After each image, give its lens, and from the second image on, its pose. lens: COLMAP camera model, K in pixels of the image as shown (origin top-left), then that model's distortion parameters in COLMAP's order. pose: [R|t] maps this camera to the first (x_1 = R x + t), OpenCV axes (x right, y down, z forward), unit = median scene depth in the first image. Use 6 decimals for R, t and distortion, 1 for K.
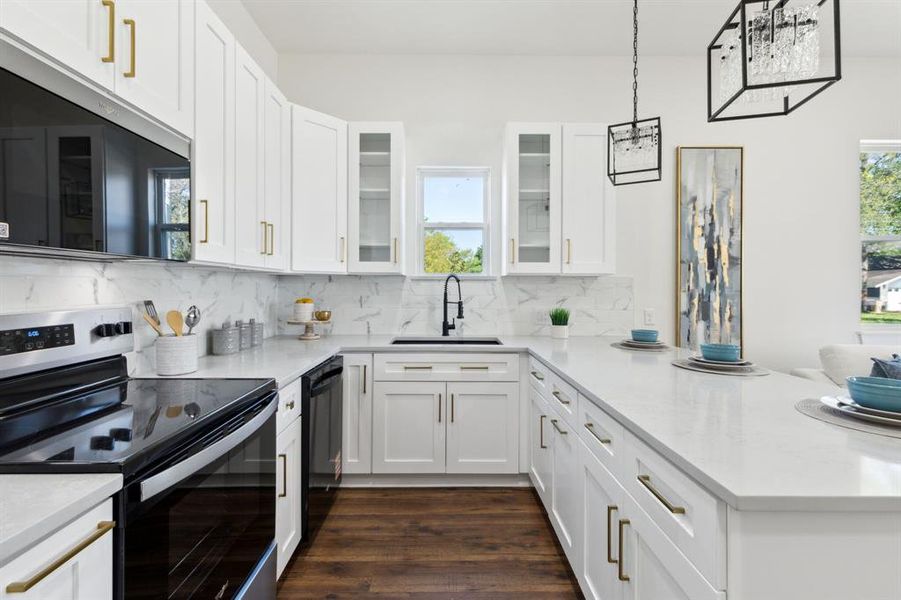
lens RADIAL K [[407.2, 0, 446.1], [0, 407.2, 288.0], [0, 0, 1]] dist [0.002202, 0.000722]
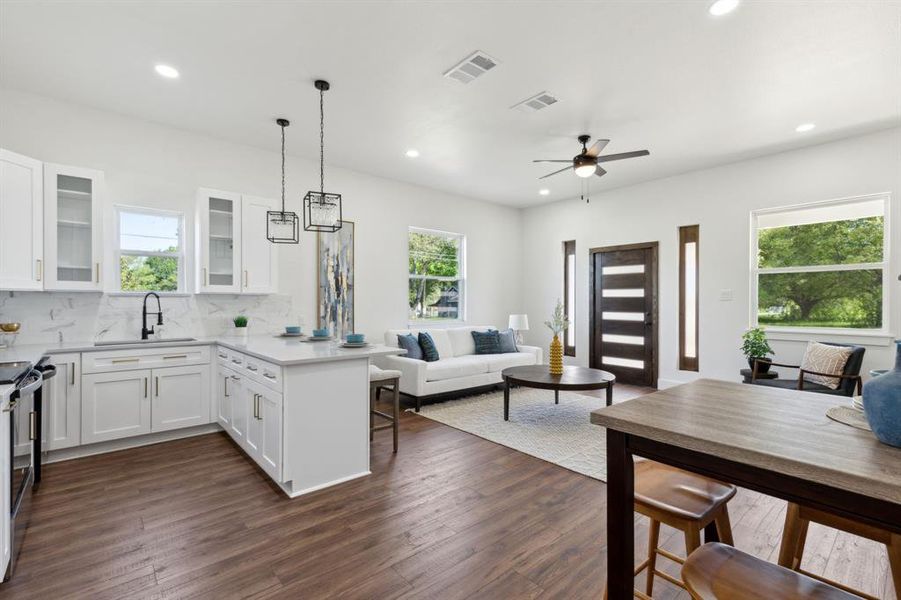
lens RADIAL K [[407.2, 0, 449.9], [0, 407.2, 303.4], [0, 0, 1]] dist [0.002202, 0.000722]
pose [[0.755401, -0.003417, 0.655253, -0.120055], [0.002087, 0.999994, 0.002808, 0.001290], [-0.655259, -0.000753, 0.755404, -0.627918]]
